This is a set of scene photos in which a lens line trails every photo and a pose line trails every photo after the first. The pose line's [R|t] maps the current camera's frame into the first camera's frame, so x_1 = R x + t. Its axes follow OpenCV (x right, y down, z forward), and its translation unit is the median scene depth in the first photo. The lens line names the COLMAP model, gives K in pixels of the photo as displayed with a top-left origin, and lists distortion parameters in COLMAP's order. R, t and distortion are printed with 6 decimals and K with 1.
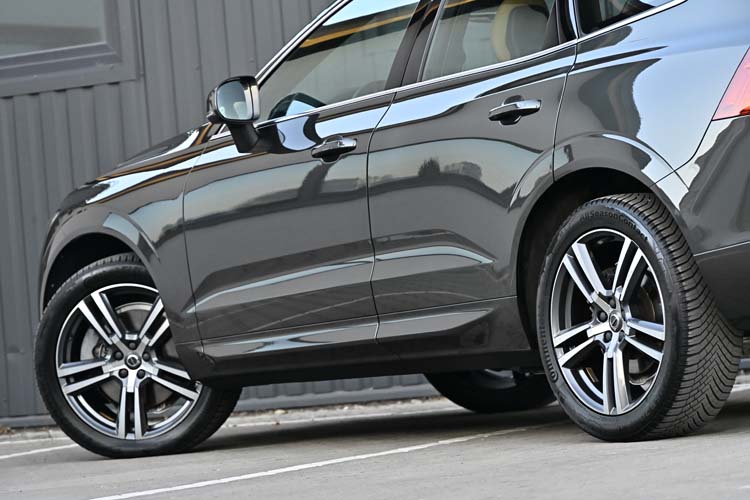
lens RADIAL K [[4245.0, 0, 375.0], [0, 4245.0, 250.0], [0, 0, 1]] dist [-0.222500, -0.097777]
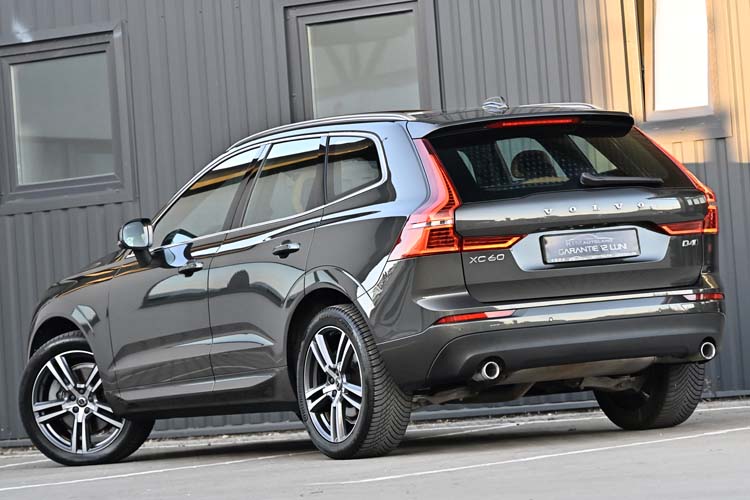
lens RADIAL K [[4245.0, 0, 375.0], [0, 4245.0, 250.0], [0, 0, 1]] dist [-0.222500, -0.097777]
pose [[0.997146, 0.012162, -0.074508, 0.167490], [-0.012521, 0.999912, -0.004349, -0.023814], [0.074449, 0.005270, 0.997211, -0.525930]]
